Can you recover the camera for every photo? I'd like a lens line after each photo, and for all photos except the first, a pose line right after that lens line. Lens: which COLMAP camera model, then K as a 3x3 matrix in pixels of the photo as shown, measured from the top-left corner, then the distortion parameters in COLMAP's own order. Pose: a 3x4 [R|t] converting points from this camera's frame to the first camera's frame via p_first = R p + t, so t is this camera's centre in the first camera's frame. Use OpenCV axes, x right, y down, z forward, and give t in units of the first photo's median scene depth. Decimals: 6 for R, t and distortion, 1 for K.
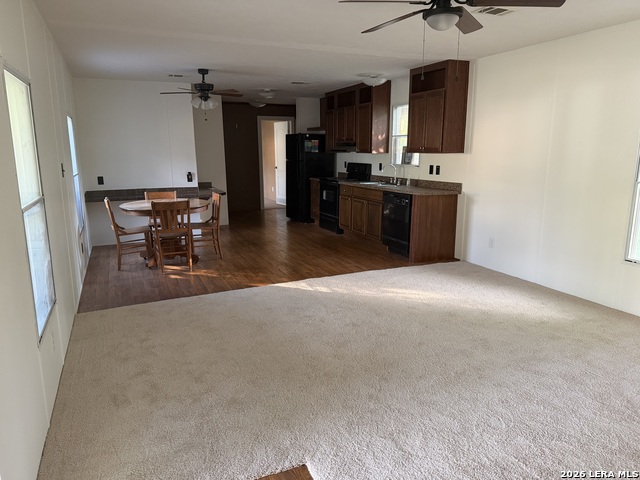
lens RADIAL K [[452.8, 0, 316.4], [0, 452.8, 241.2], [0, 0, 1]] dist [0.071166, -0.101359]
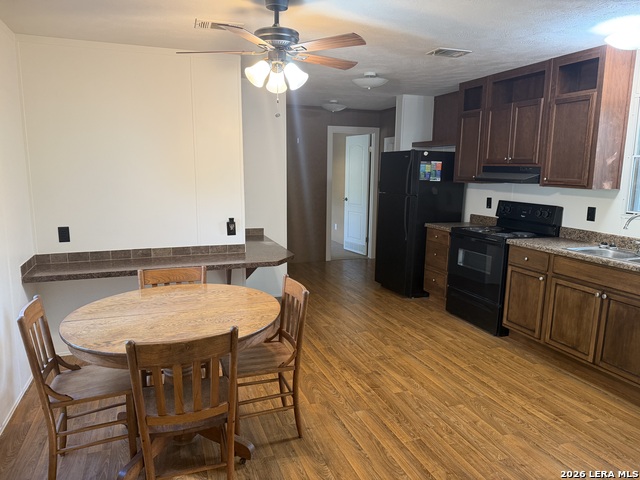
lens RADIAL K [[452.8, 0, 318.4], [0, 452.8, 242.4], [0, 0, 1]] dist [0.071166, -0.101359]
pose [[0.998055, 0.024455, -0.057347, -0.175742], [-0.026727, 0.998874, -0.039194, -0.128353], [0.056324, 0.040650, 0.997585, 0.574406]]
